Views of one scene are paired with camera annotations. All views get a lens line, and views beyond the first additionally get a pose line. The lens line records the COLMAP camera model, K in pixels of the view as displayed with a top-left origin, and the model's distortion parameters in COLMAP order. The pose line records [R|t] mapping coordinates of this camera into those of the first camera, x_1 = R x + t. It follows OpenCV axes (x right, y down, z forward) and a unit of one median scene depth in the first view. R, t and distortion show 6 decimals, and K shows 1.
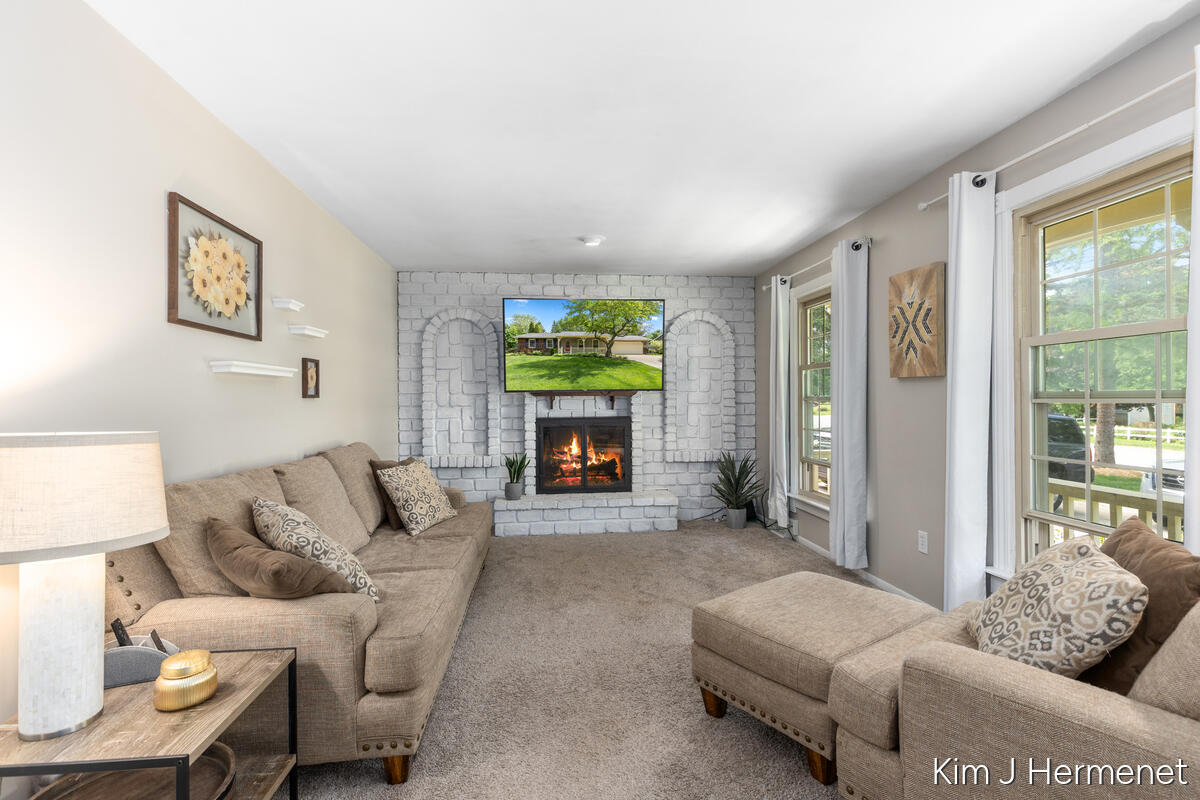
lens RADIAL K [[540.1, 0, 596.5], [0, 540.1, 401.0], [0, 0, 1]] dist [-0.002828, -0.000278]
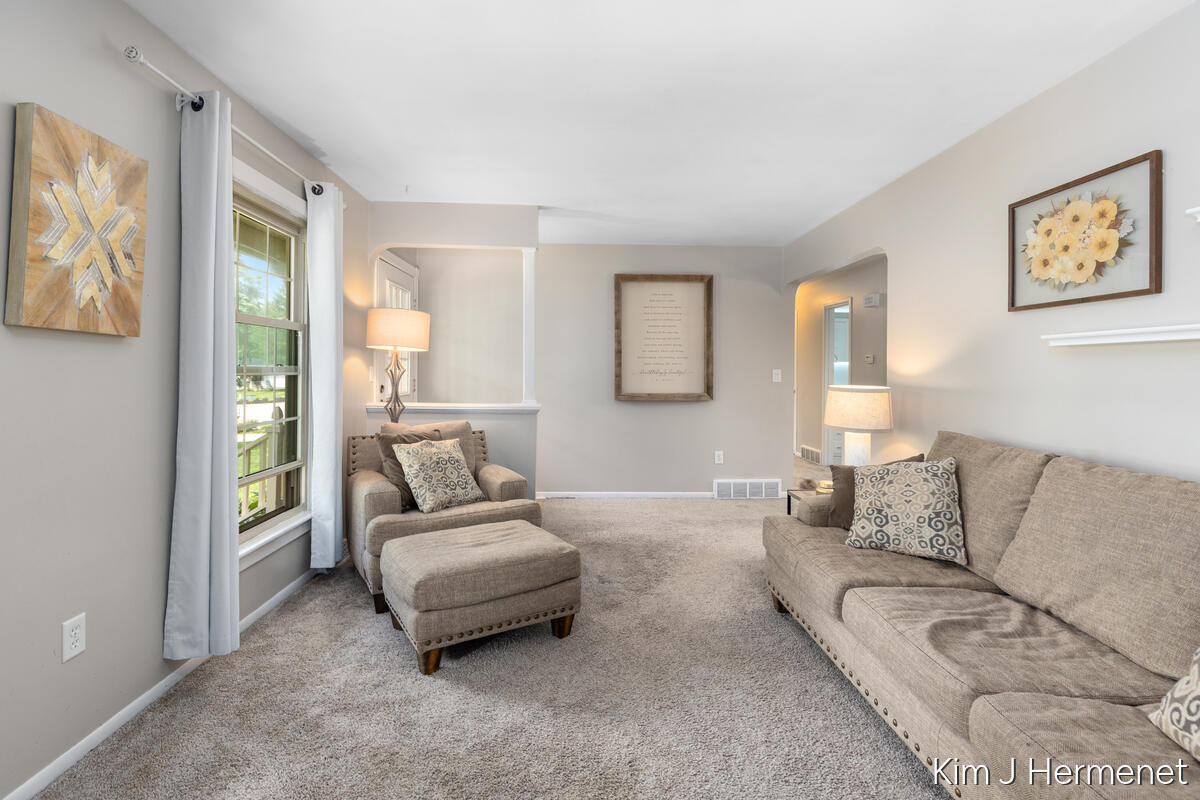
lens RADIAL K [[547.2, 0, 599.2], [0, 547.2, 367.9], [0, 0, 1]] dist [-0.002220, -0.000103]
pose [[-0.997859, -0.003751, 0.065296, 0.054176], [-0.003672, 0.999992, 0.001337, -0.015016], [-0.065301, 0.001094, -0.997865, 2.018578]]
